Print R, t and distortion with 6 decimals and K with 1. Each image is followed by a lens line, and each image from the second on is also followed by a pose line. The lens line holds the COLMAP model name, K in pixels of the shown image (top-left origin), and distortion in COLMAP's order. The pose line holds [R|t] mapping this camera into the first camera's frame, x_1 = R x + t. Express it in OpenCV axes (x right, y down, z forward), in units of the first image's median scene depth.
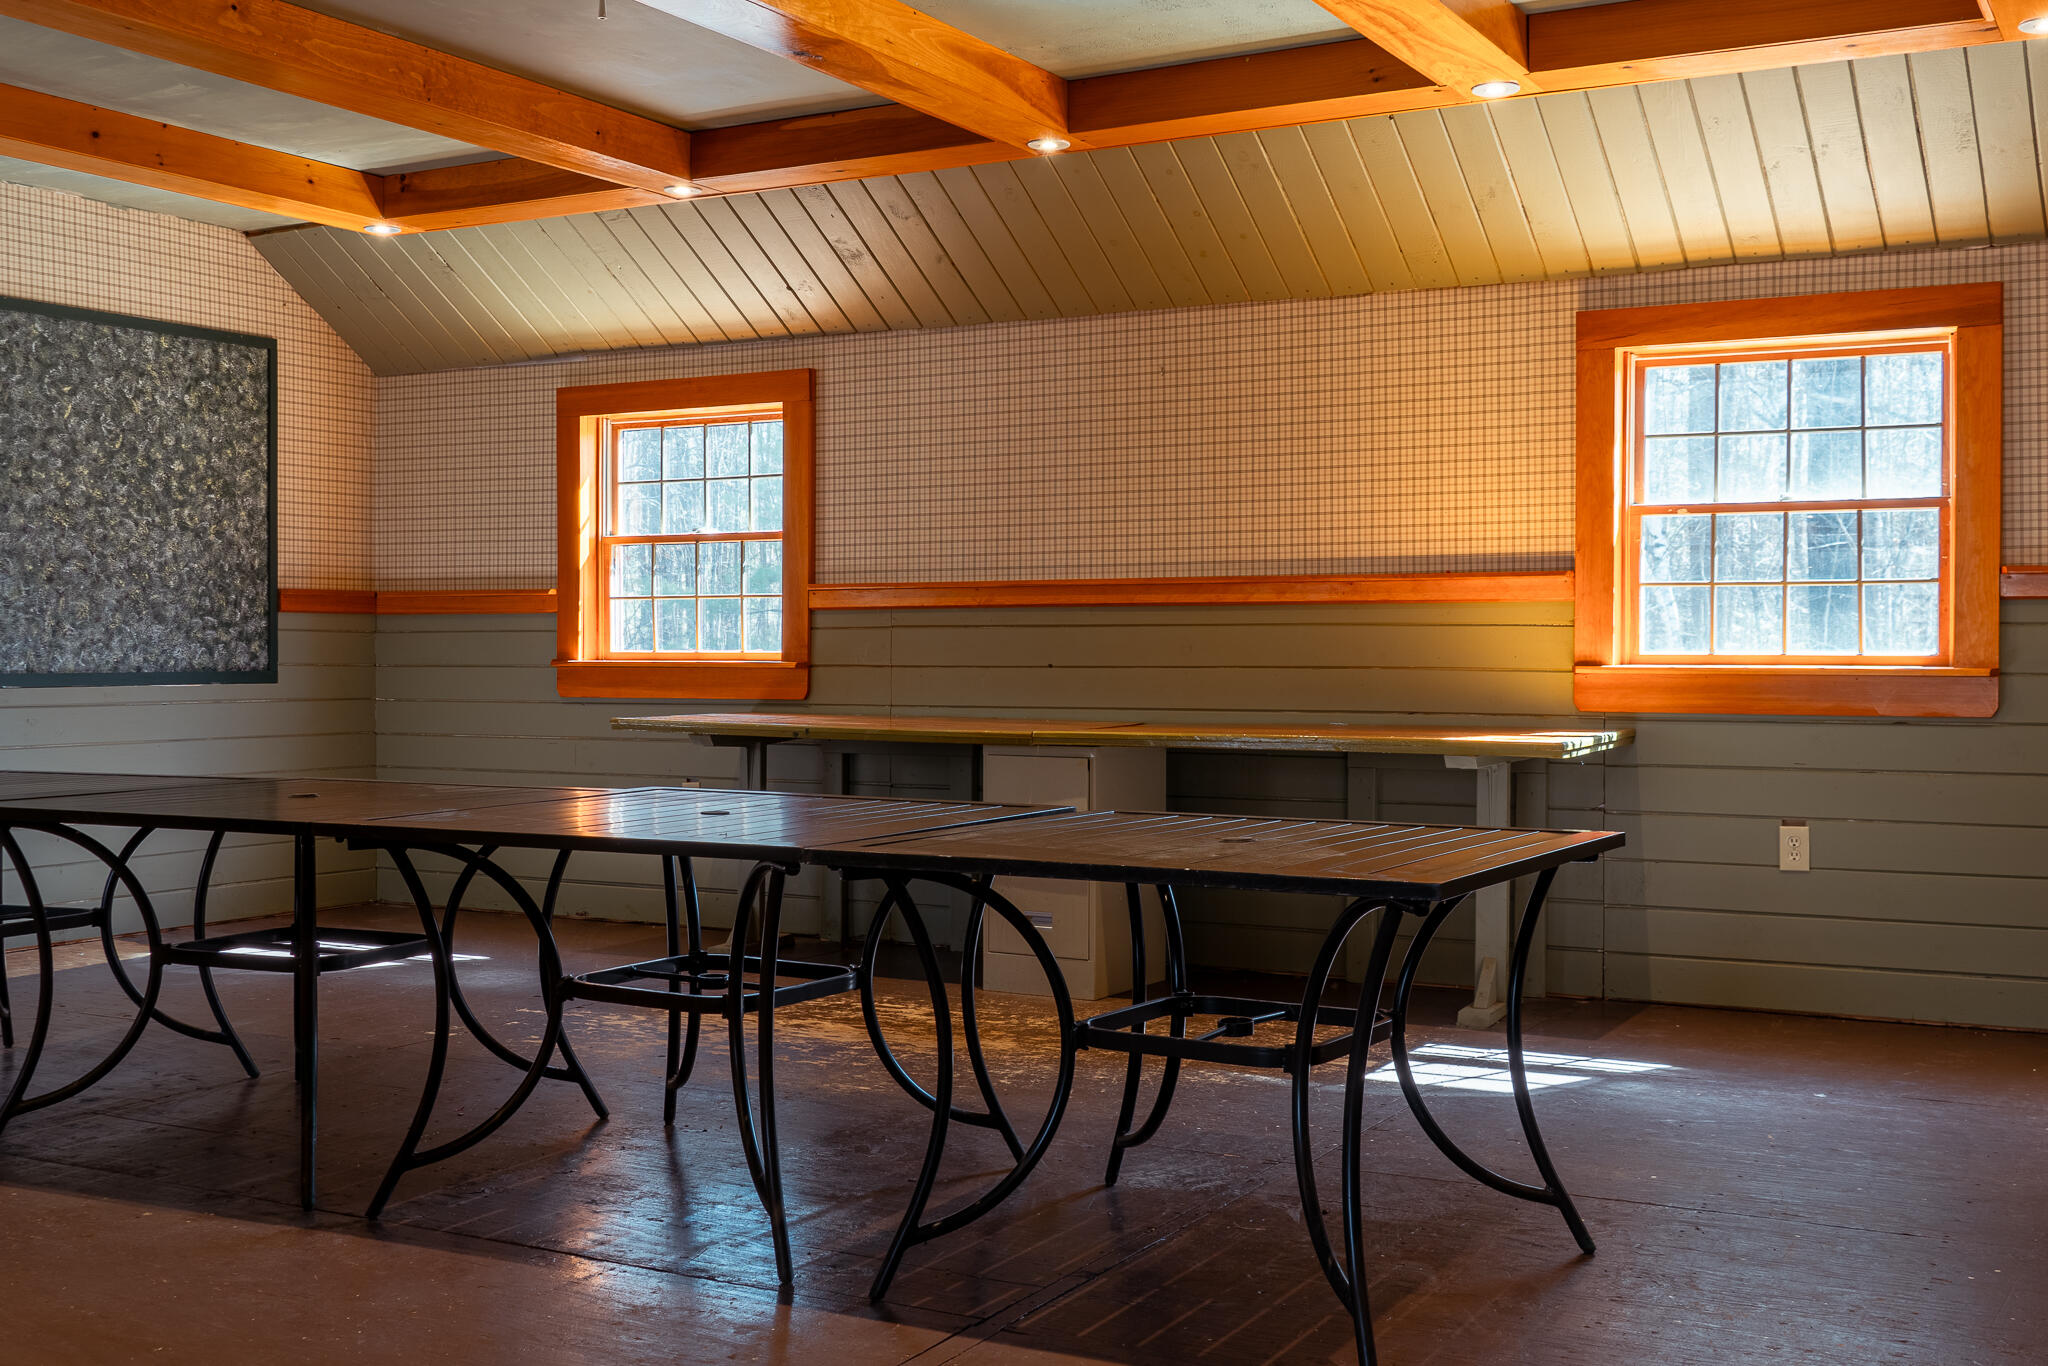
lens RADIAL K [[2149.1, 0, 1017.0], [0, 2149.1, 668.4], [0, 0, 1]] dist [-0.016185, 0.000000]
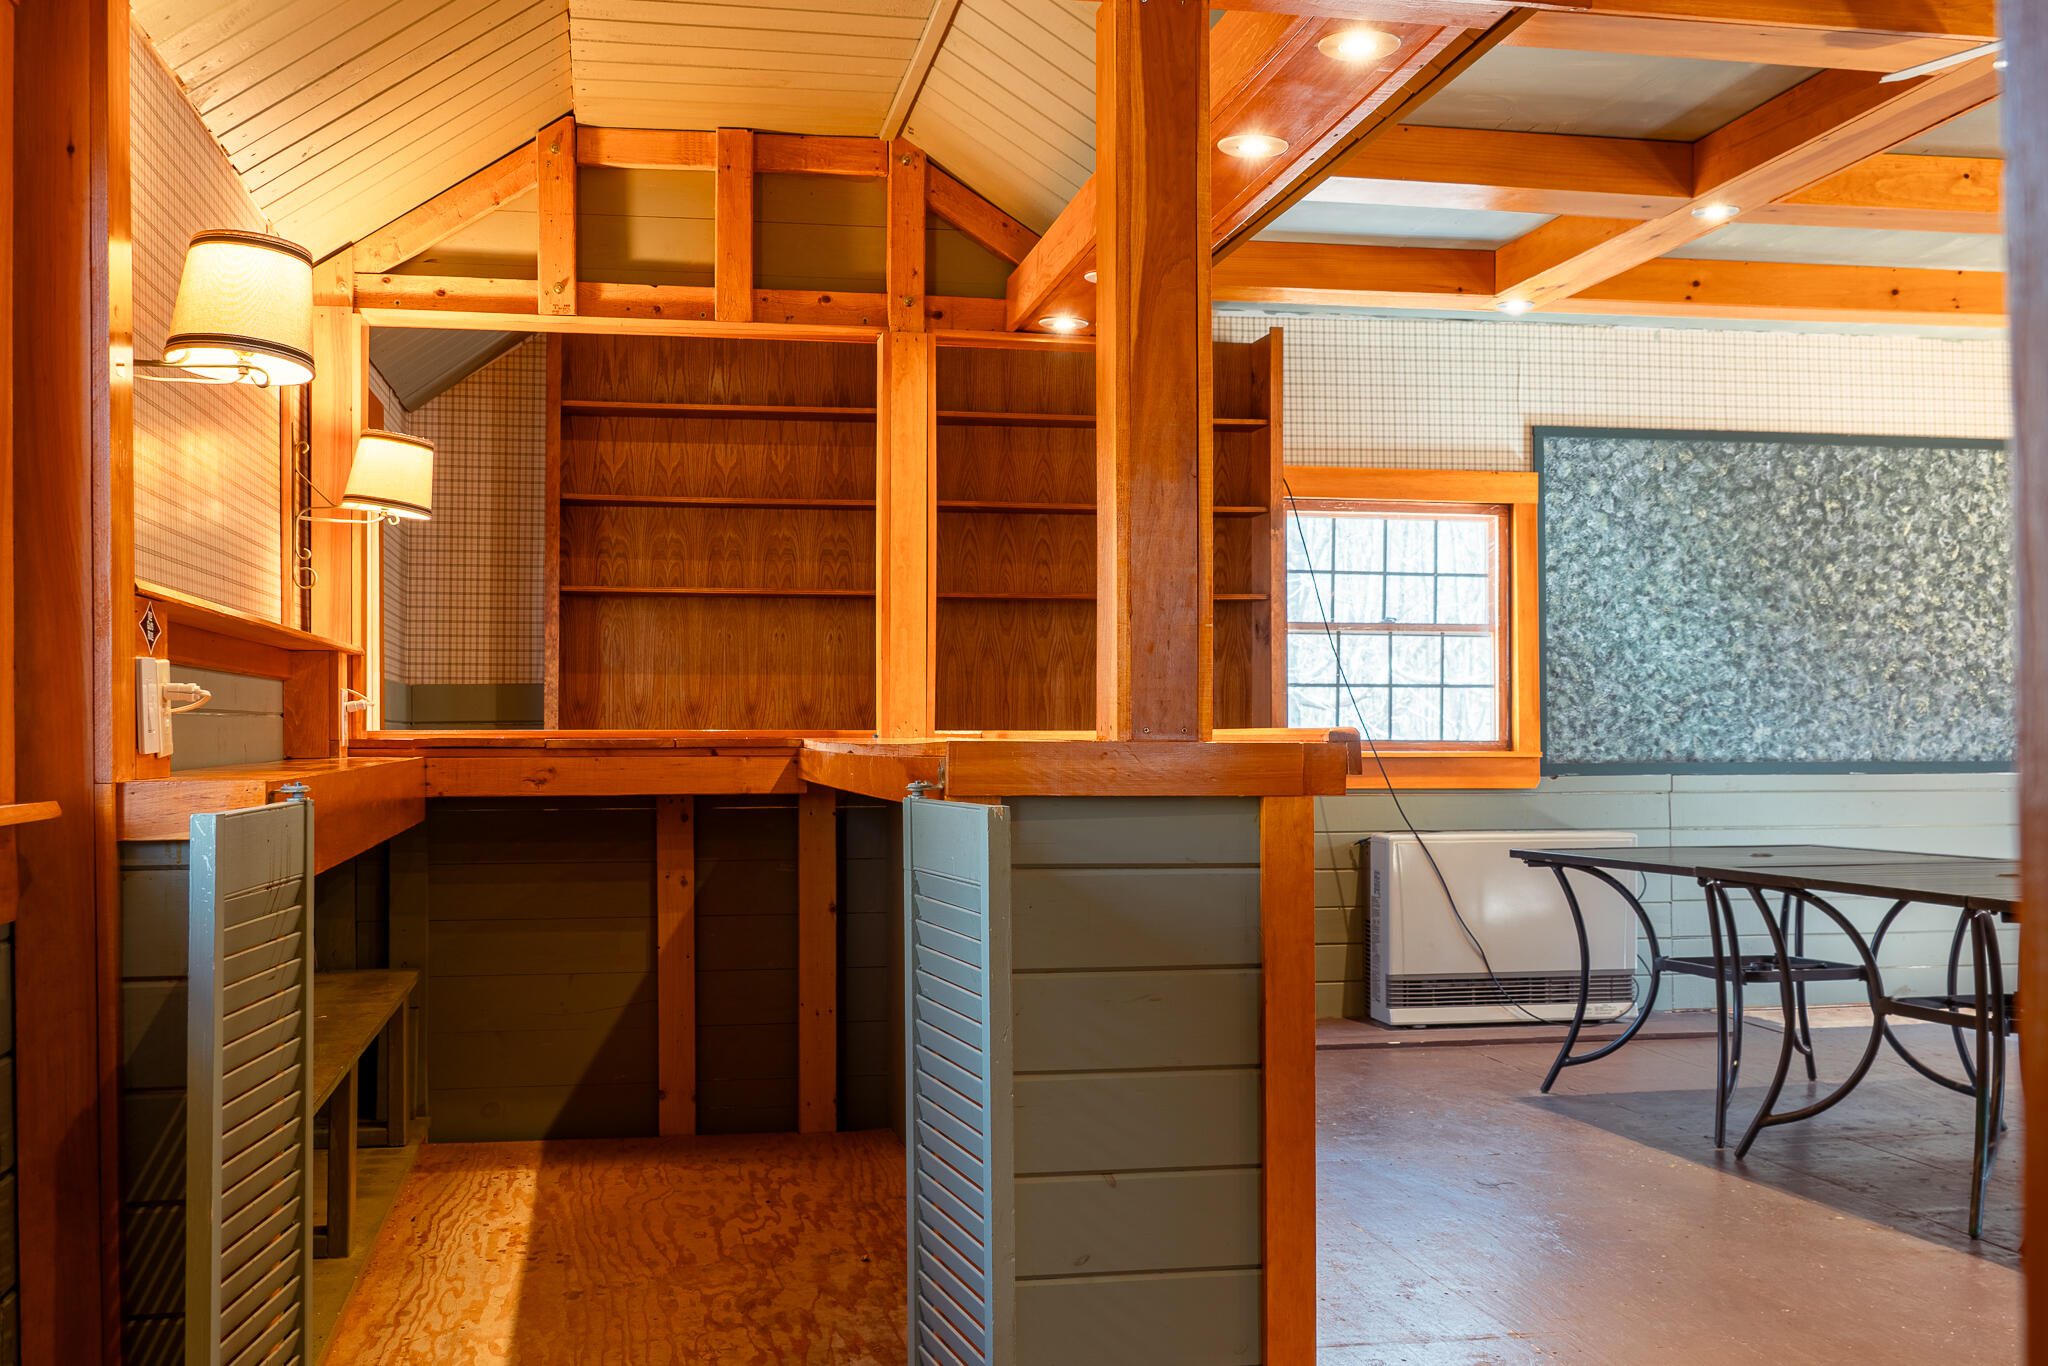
lens RADIAL K [[2149.1, 0, 1075.7], [0, 2149.1, 677.7], [0, 0, 1]] dist [-0.016185, 0.000000]
pose [[0.644407, -0.020083, -0.764419, 0.134865], [-0.006393, 0.999479, -0.031648, -0.003289], [0.764656, 0.025281, 0.643943, -0.058424]]
